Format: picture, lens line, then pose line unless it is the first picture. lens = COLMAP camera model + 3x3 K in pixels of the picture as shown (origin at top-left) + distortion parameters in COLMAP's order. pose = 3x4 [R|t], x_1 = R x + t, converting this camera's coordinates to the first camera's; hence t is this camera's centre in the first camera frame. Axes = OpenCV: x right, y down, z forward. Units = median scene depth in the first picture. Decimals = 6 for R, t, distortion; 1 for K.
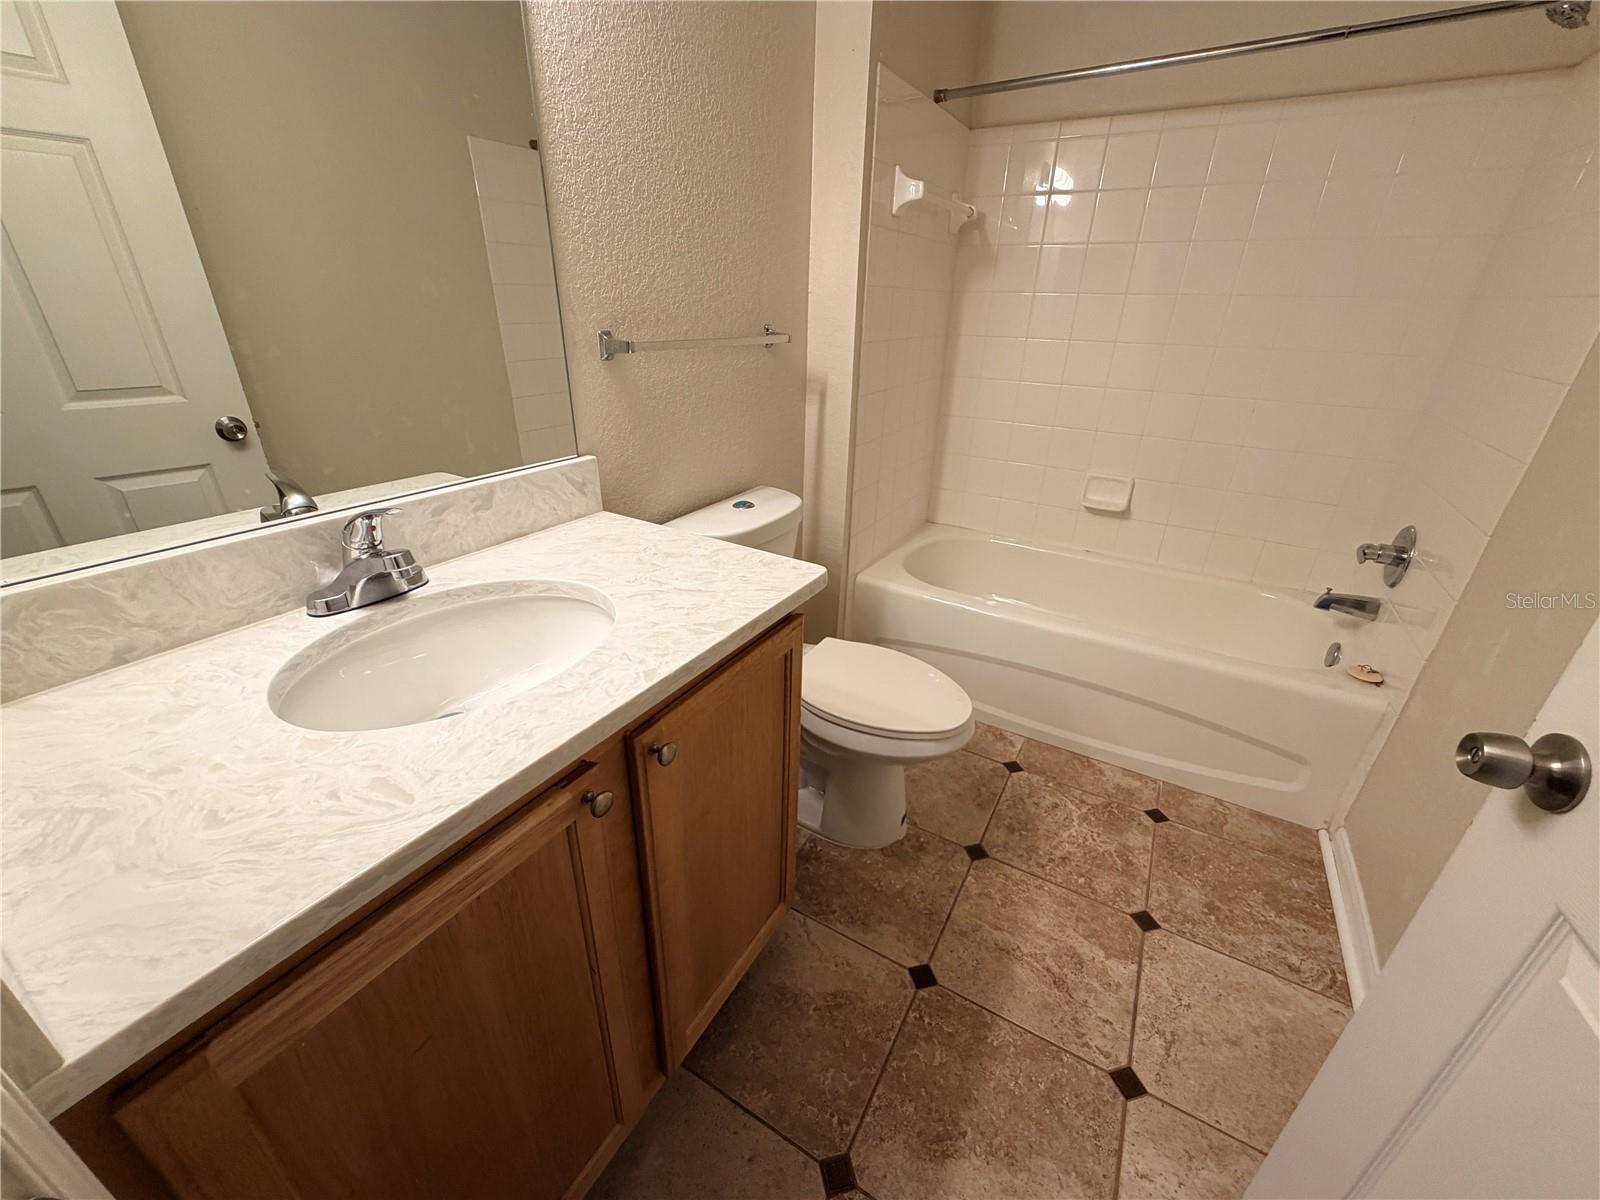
lens RADIAL K [[640.0, 0, 796.0], [0, 640.0, 601.8], [0, 0, 1]] dist [0.000802, -0.000133]
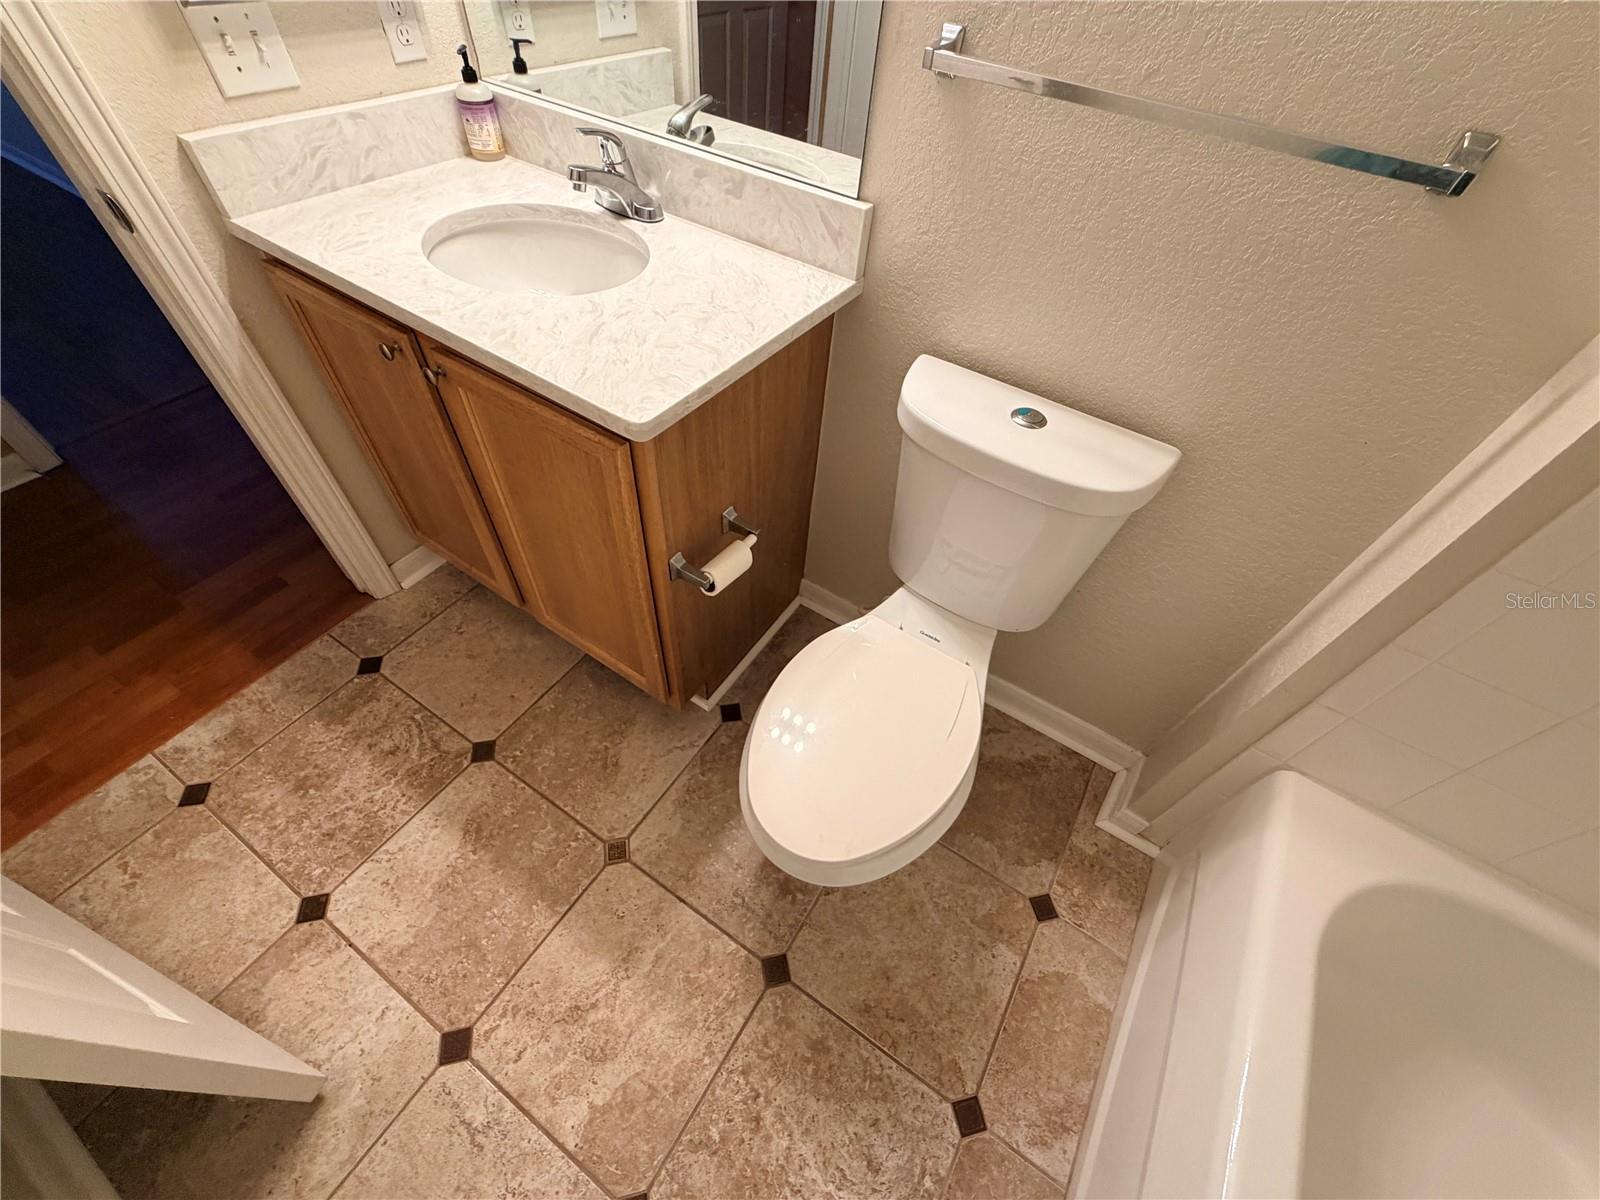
lens RADIAL K [[640.0, 0, 796.0], [0, 640.0, 601.8], [0, 0, 1]] dist [0.000802, -0.000133]
pose [[-0.034808, 0.752356, -0.657836, 0.599879], [-0.492059, 0.560021, 0.666524, -0.454430], [0.869865, 0.346895, 0.350711, 0.840714]]
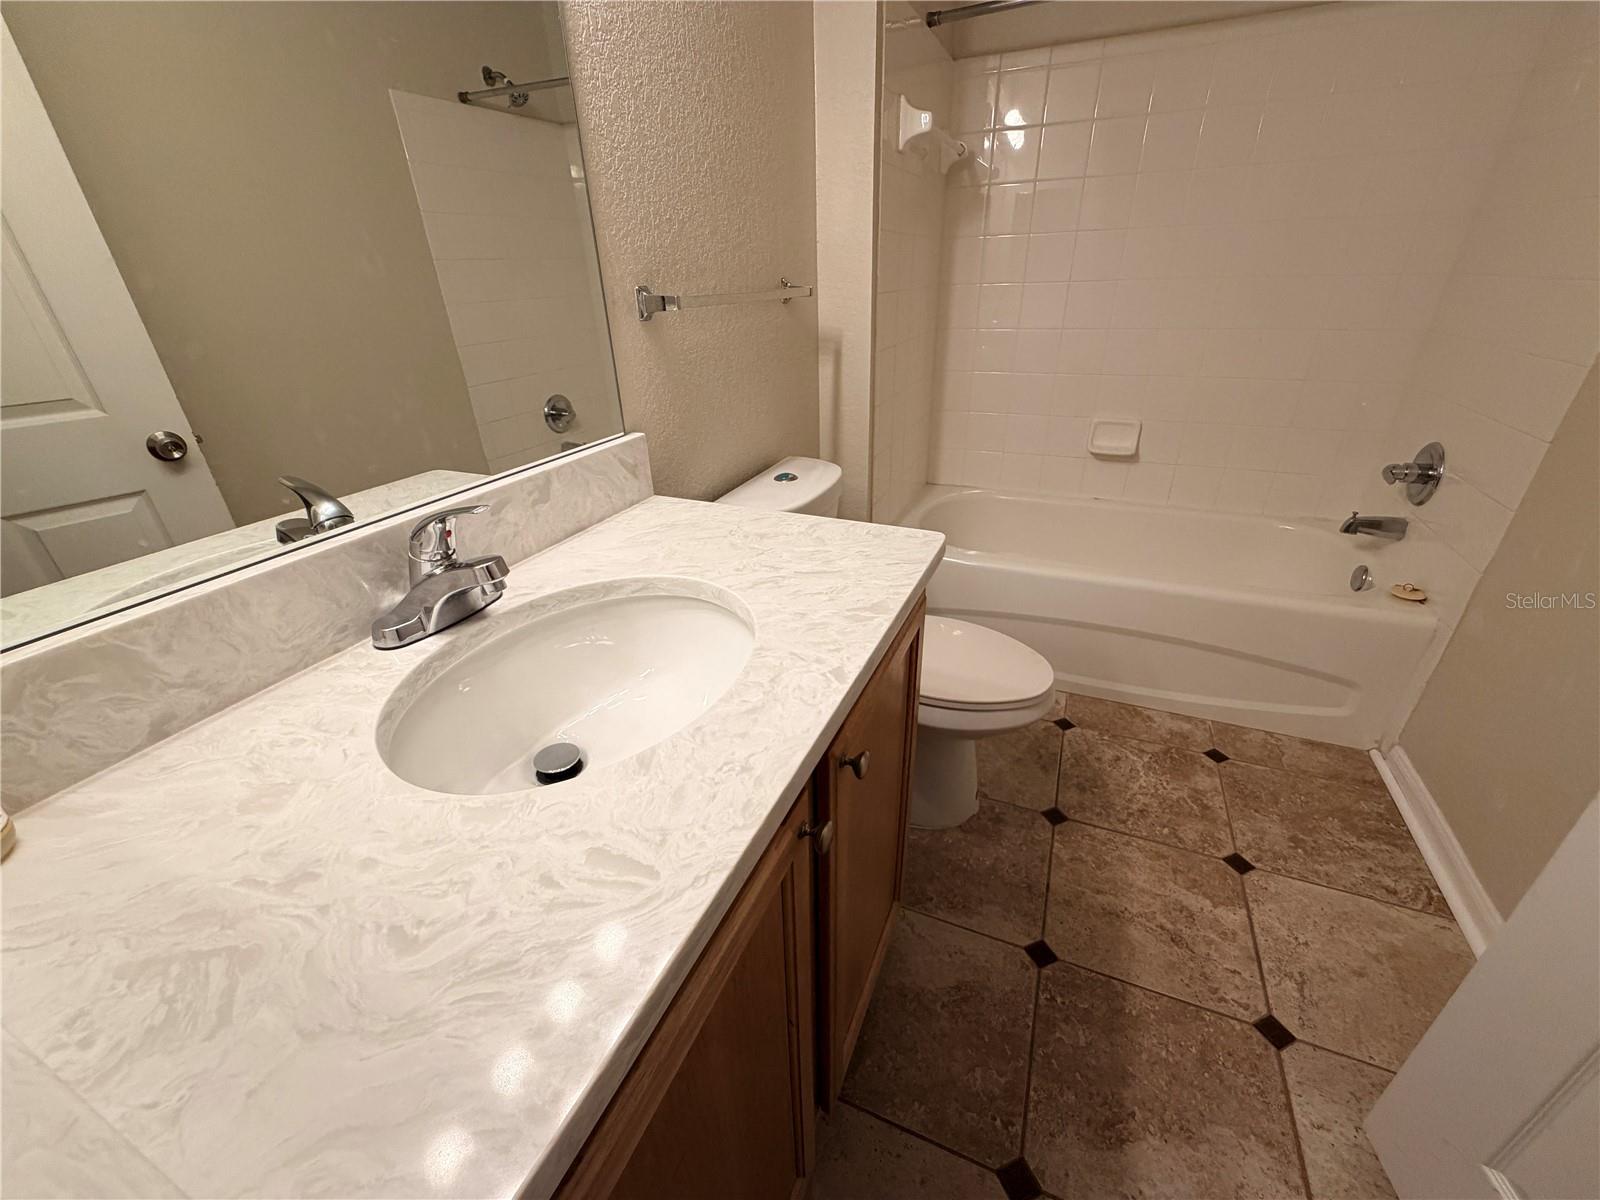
lens RADIAL K [[640.0, 0, 796.0], [0, 640.0, 601.8], [0, 0, 1]] dist [0.000802, -0.000133]
pose [[0.991095, -0.102340, 0.085186, -0.211545], [0.099315, 0.994290, 0.039038, -0.011784], [-0.088695, -0.030230, 0.995600, 0.106760]]
